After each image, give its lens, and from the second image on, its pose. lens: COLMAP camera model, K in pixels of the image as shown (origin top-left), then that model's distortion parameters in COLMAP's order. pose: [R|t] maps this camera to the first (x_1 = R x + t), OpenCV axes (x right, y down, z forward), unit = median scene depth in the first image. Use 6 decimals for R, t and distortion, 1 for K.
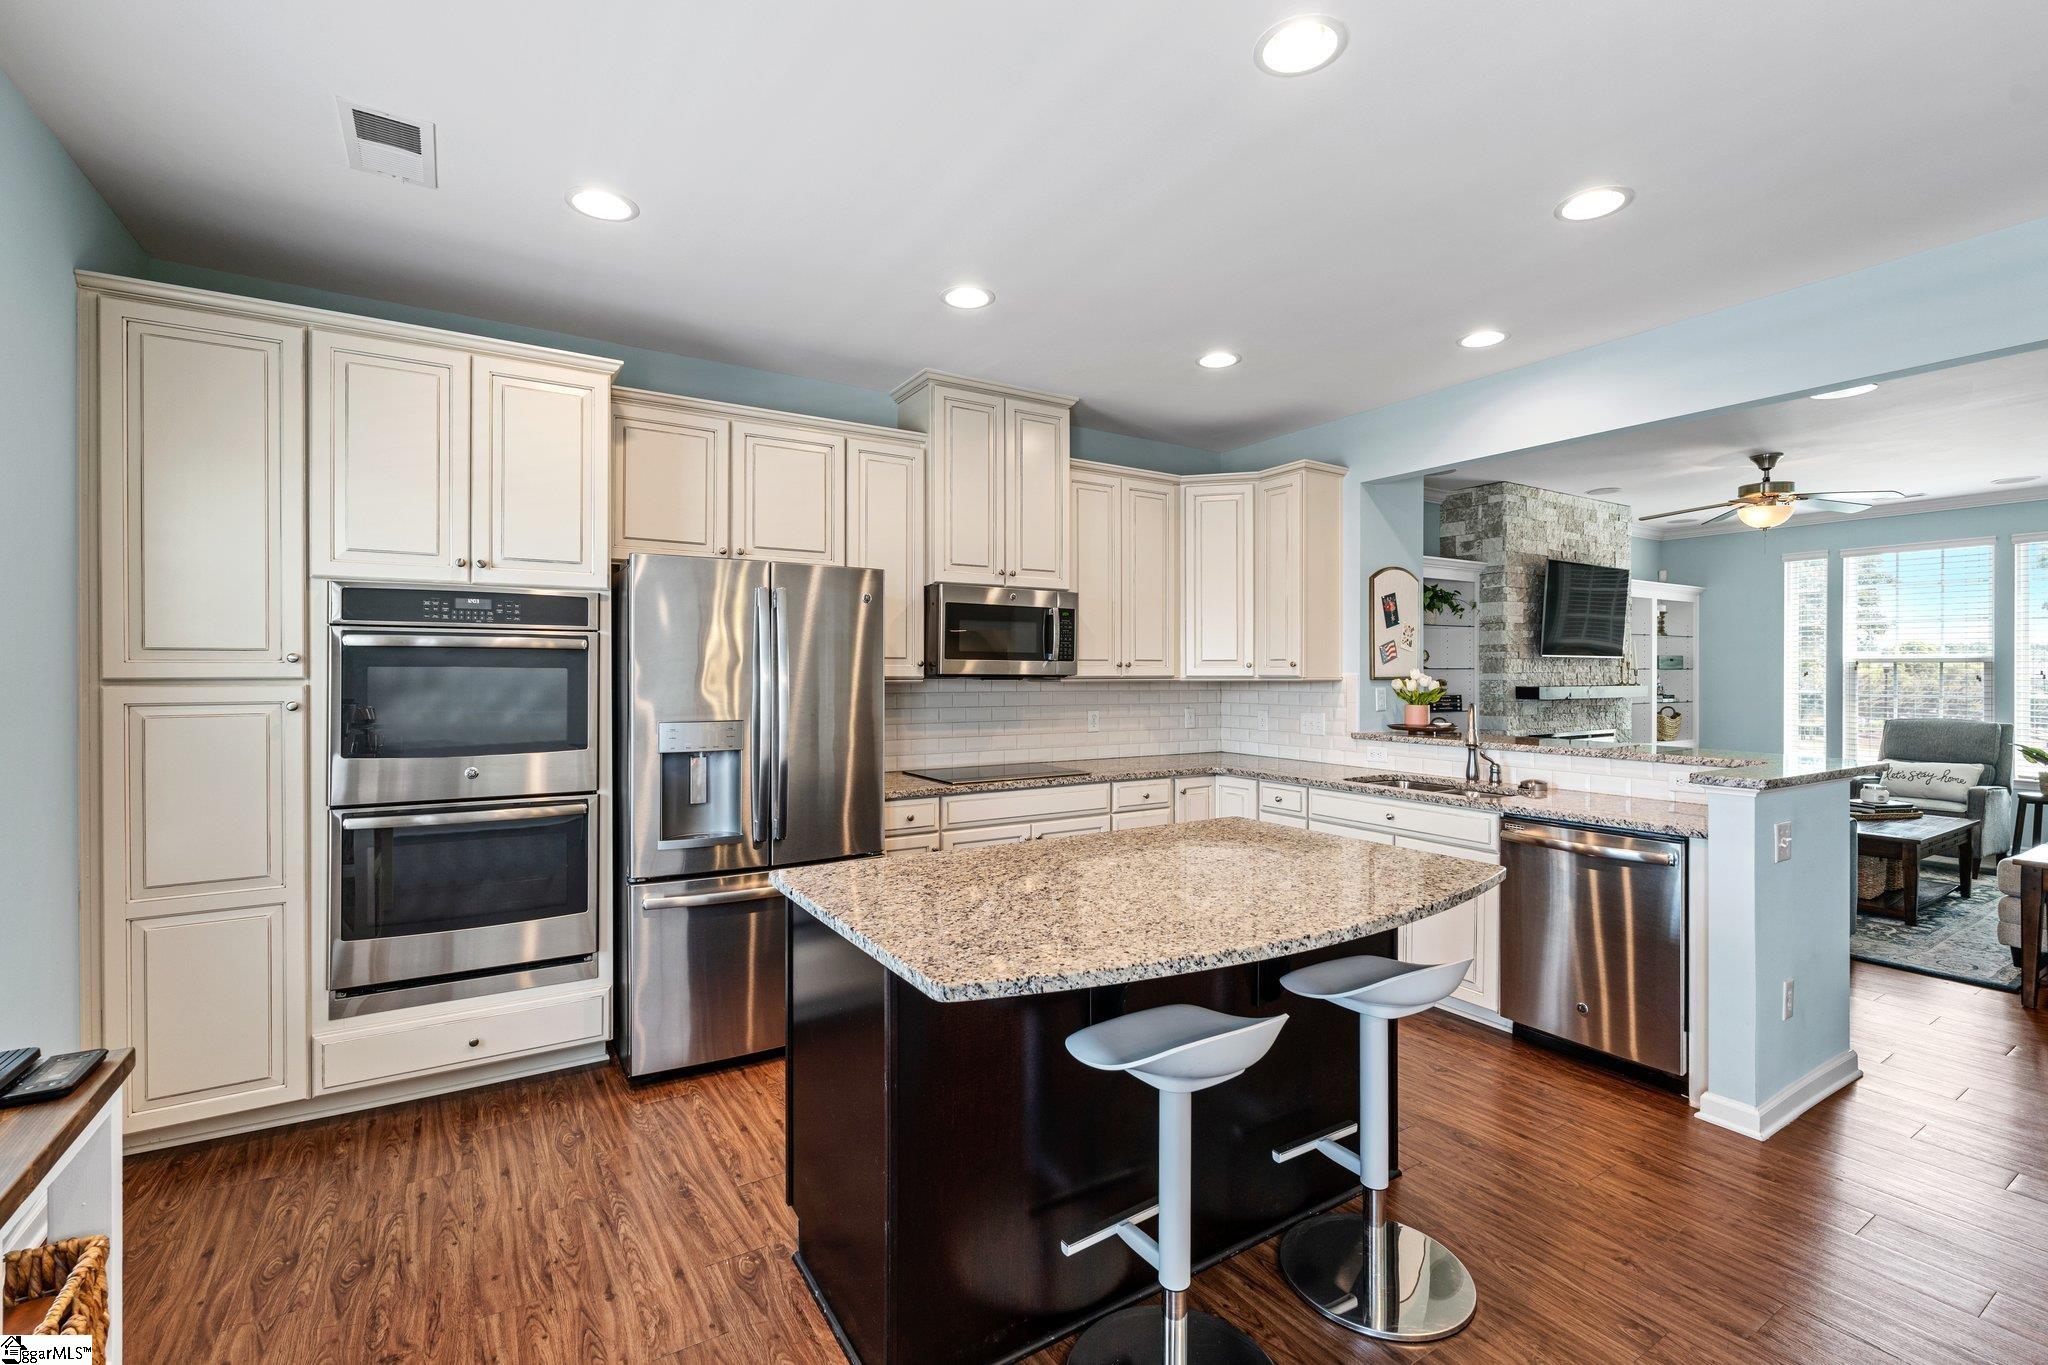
lens RADIAL K [[895.7, 0, 1022.8], [0, 895.7, 676.6], [0, 0, 1]] dist [-0.003075, 0.000155]
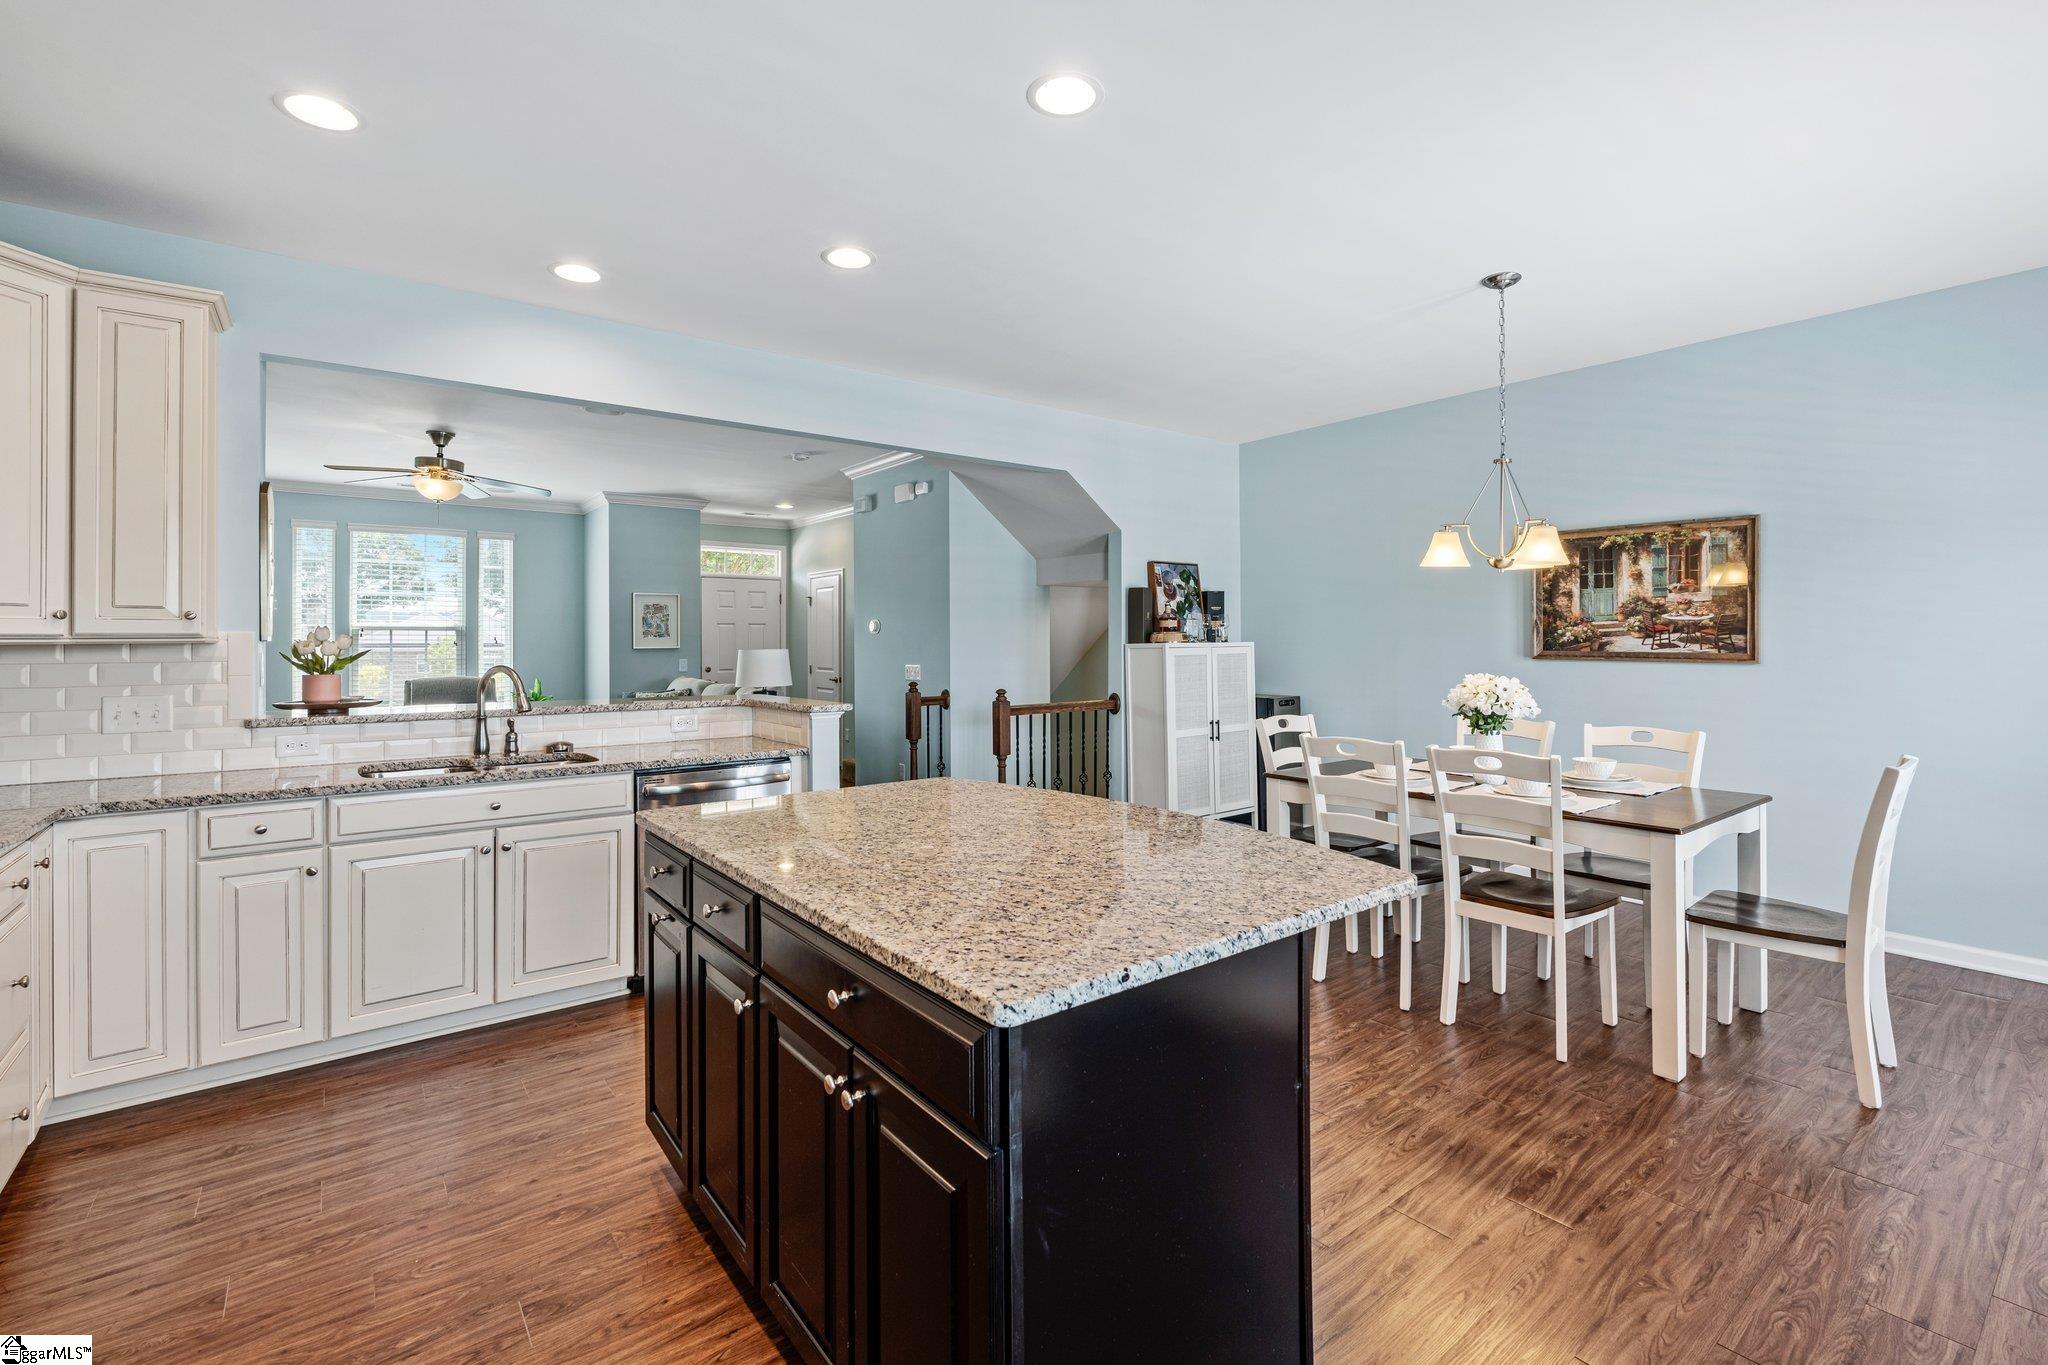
lens RADIAL K [[898.3, 0, 1039.0], [0, 898.3, 634.8], [0, 0, 1]] dist [-0.003965, 0.000190]
pose [[-0.106601, 0.007184, 0.994276, -0.361432], [0.011870, 0.999912, -0.005952, 0.009693], [-0.994231, 0.011167, -0.106677, 0.481299]]
